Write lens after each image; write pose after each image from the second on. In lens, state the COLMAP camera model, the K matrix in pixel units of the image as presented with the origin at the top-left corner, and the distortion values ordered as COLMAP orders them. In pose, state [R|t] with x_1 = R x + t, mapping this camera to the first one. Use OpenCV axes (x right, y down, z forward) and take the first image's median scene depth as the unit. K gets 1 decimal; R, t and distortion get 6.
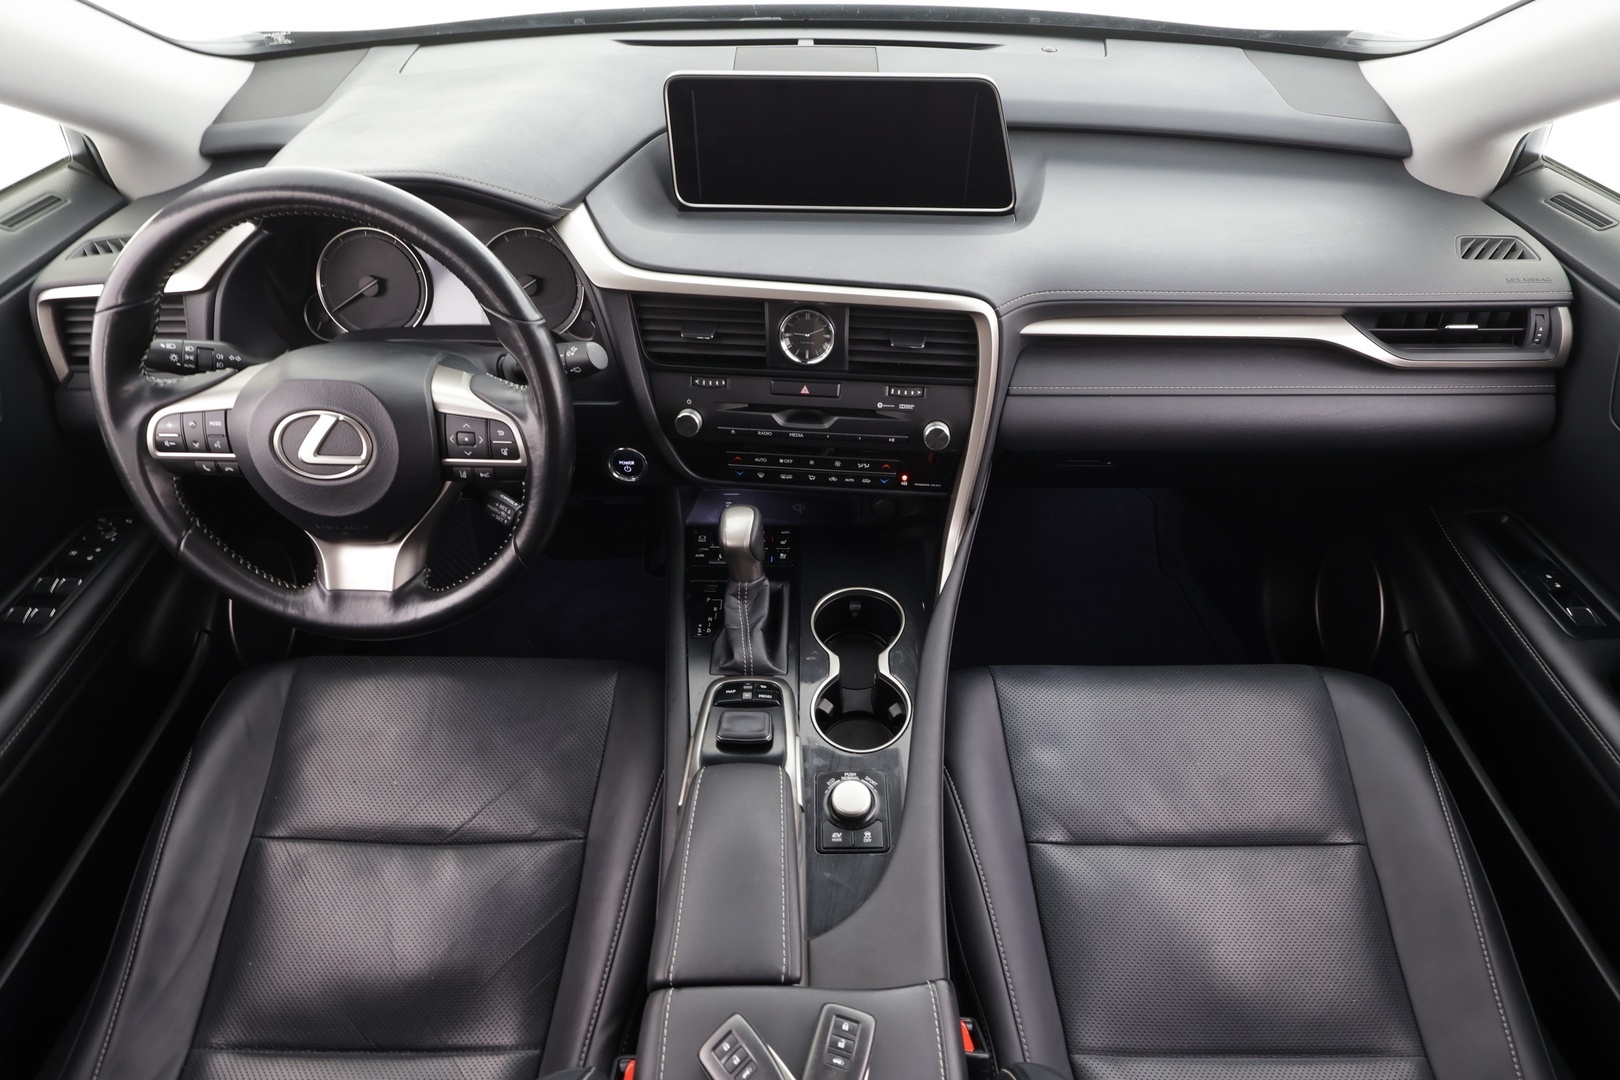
lens RADIAL K [[905.8, 0, 810.0], [0, 905.8, 540.0], [0, 0, 1]] dist [-0.002765, 0.000989]
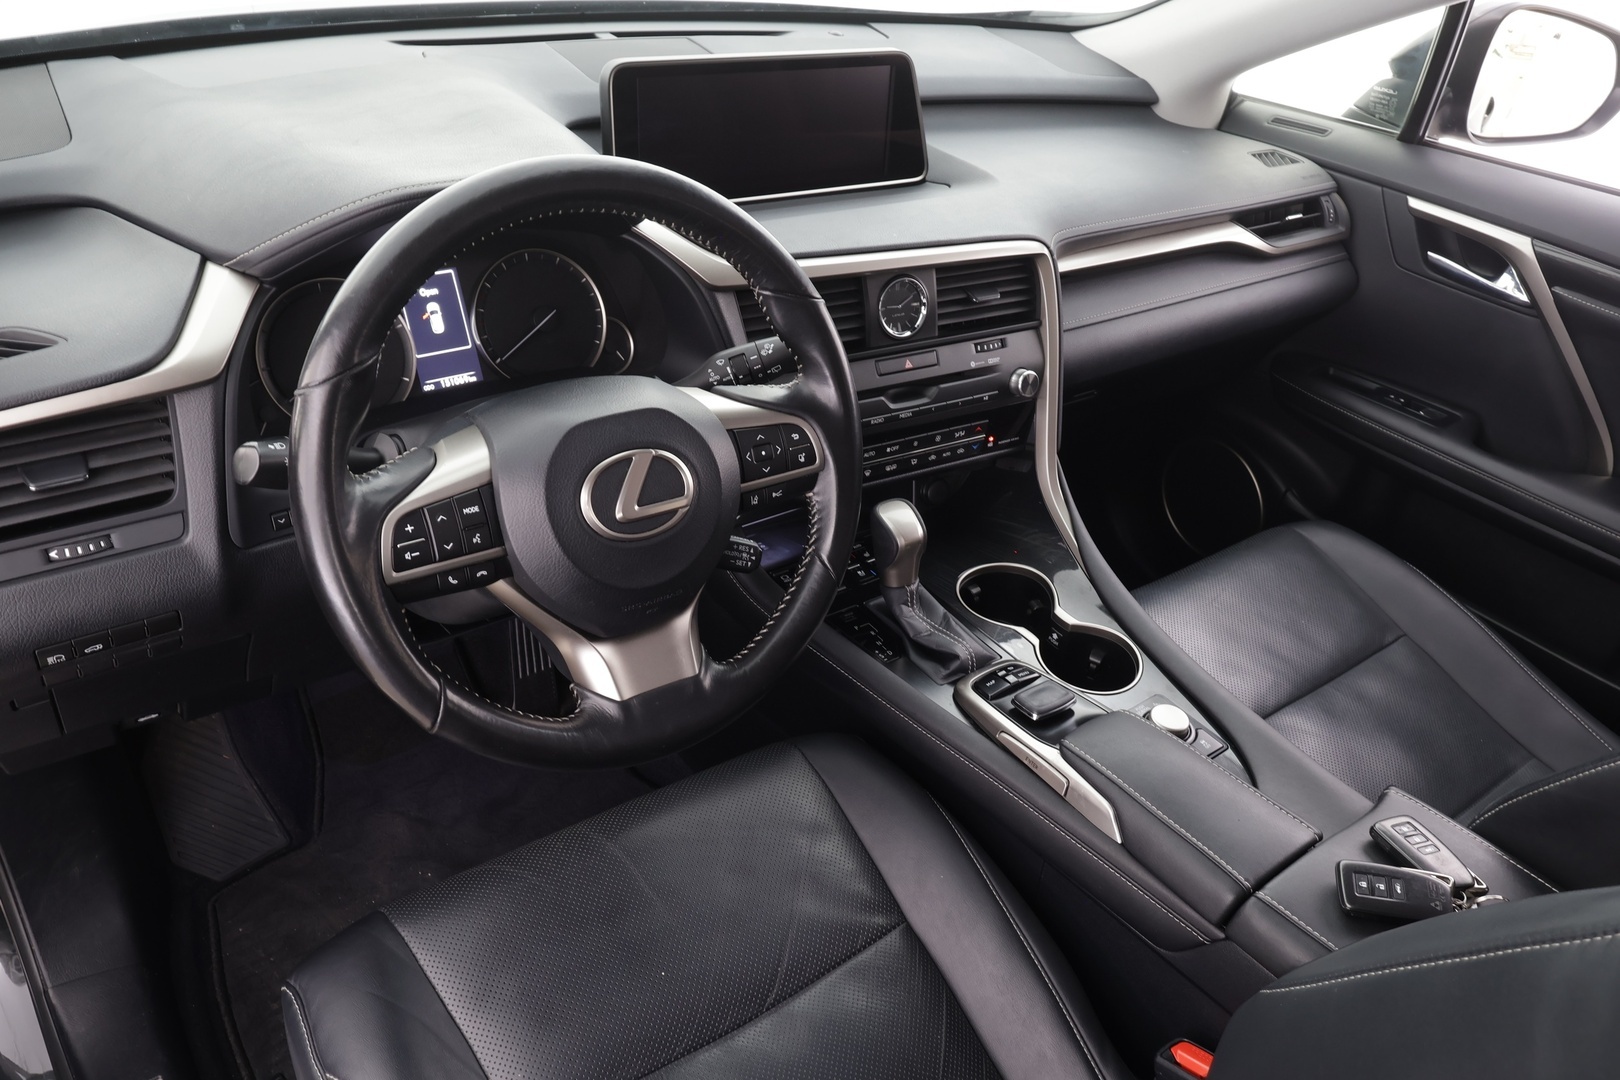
lens RADIAL K [[1223.8, 0, 810.0], [0, 1223.8, 540.0], [0, 0, 1]] dist [0.002507, 0.002139]
pose [[0.787778, -0.262036, 0.557444, -0.828112], [0.339992, 0.939628, -0.038787, 0.018751], [-0.513626, 0.220081, 0.829308, 0.047313]]
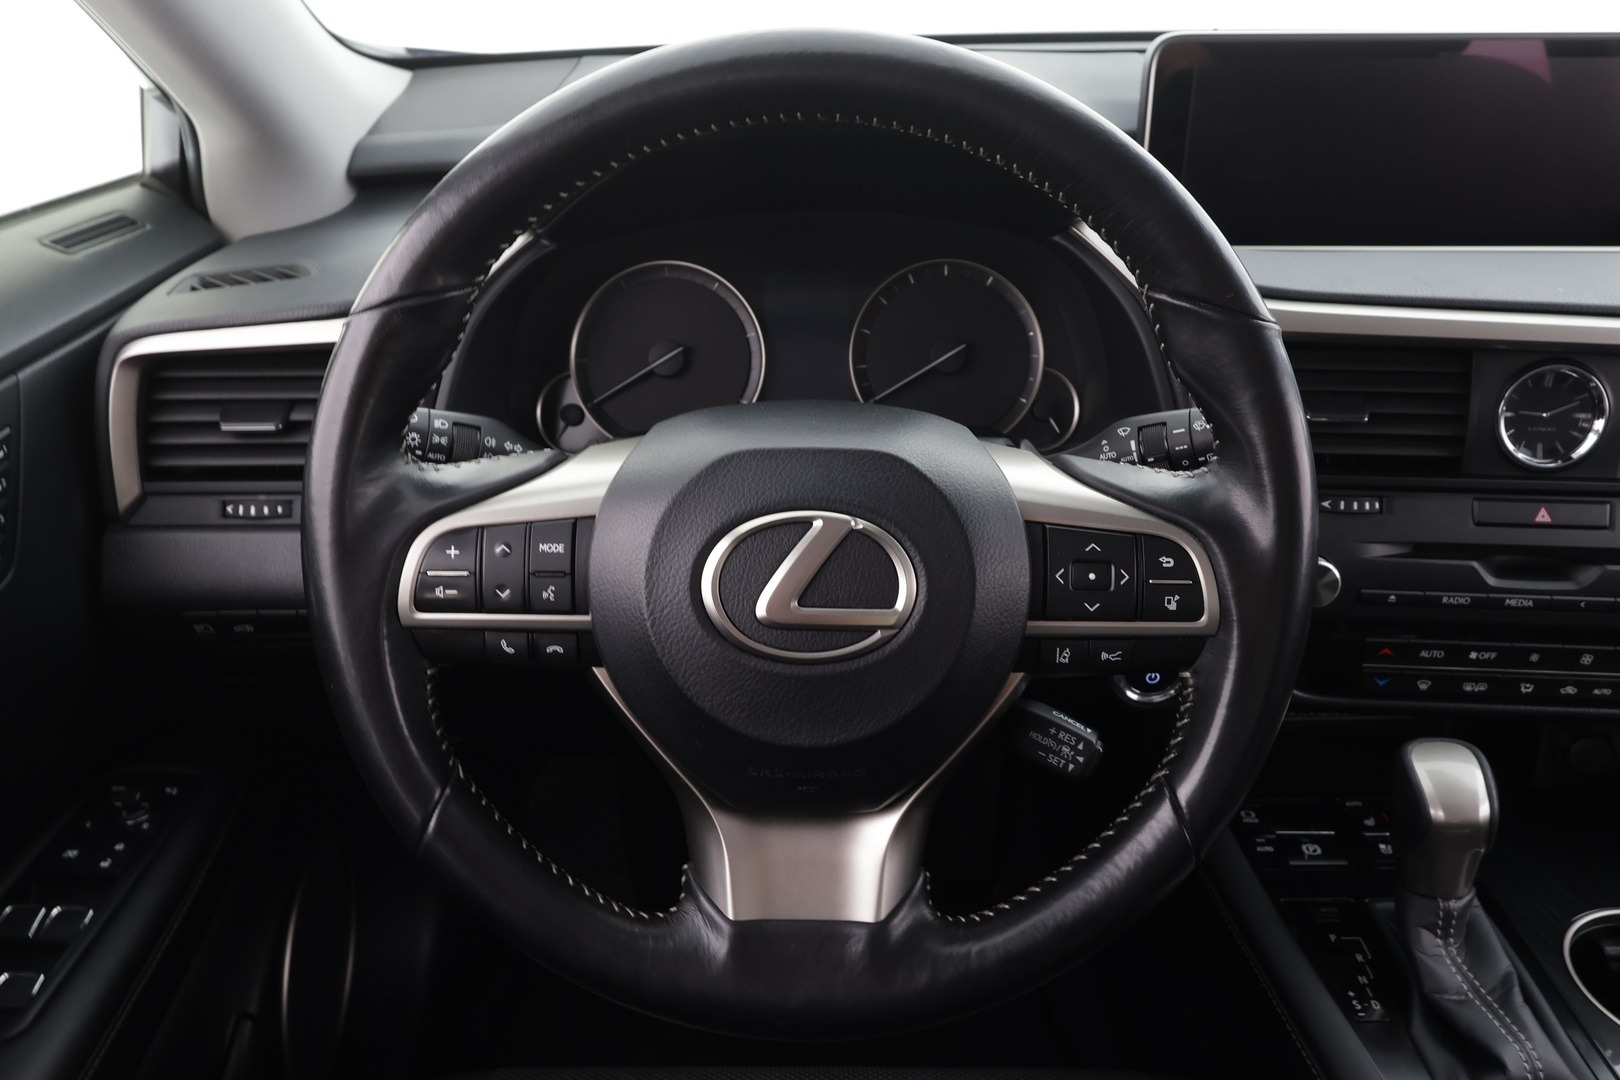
lens RADIAL K [[1189.2, 0, 778.8], [0, 1189.2, 536.3], [0, 0, 1]] dist [-0.004488, -0.002072]
pose [[0.999923, -0.008293, 0.009223, -0.453118], [0.010430, 0.964630, -0.263401, 0.023185], [-0.006712, 0.263477, 0.964642, 0.337278]]
